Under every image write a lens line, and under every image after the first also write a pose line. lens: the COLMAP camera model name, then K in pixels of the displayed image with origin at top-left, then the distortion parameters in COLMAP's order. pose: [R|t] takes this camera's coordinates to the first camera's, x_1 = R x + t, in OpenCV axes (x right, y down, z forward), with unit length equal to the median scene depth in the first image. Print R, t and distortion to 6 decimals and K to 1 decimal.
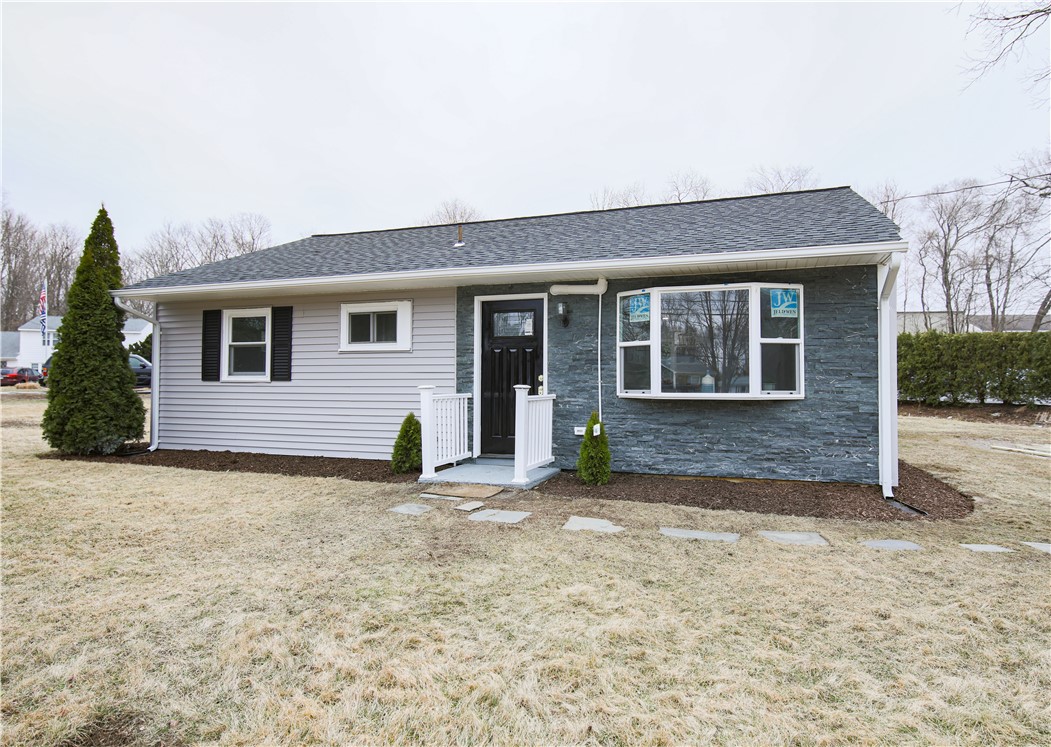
lens RADIAL K [[609.8, 0, 525.3], [0, 609.8, 373.8], [0, 0, 1]] dist [0.019292, 0.000515]
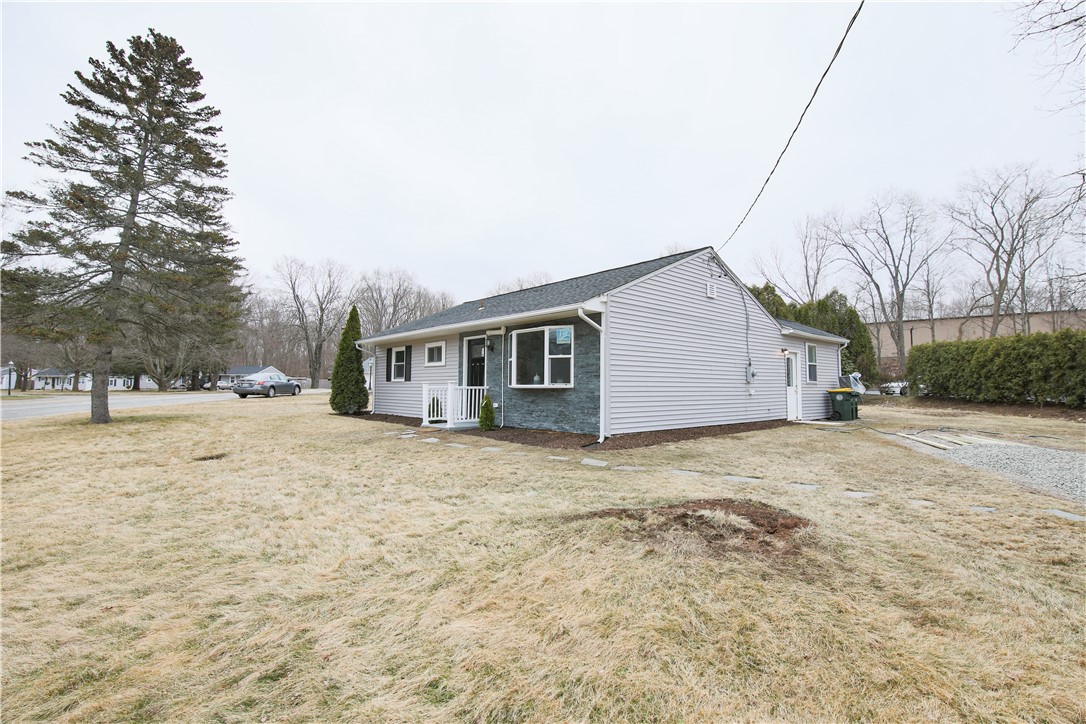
lens RADIAL K [[499.6, 0, 543.5], [0, 499.6, 364.3], [0, 0, 1]] dist [-0.009341, -0.005525]
pose [[0.870413, -0.024801, -0.491697, 0.981419], [0.009646, 0.999398, -0.033333, 0.017750], [0.492228, 0.024271, 0.870128, -0.298514]]
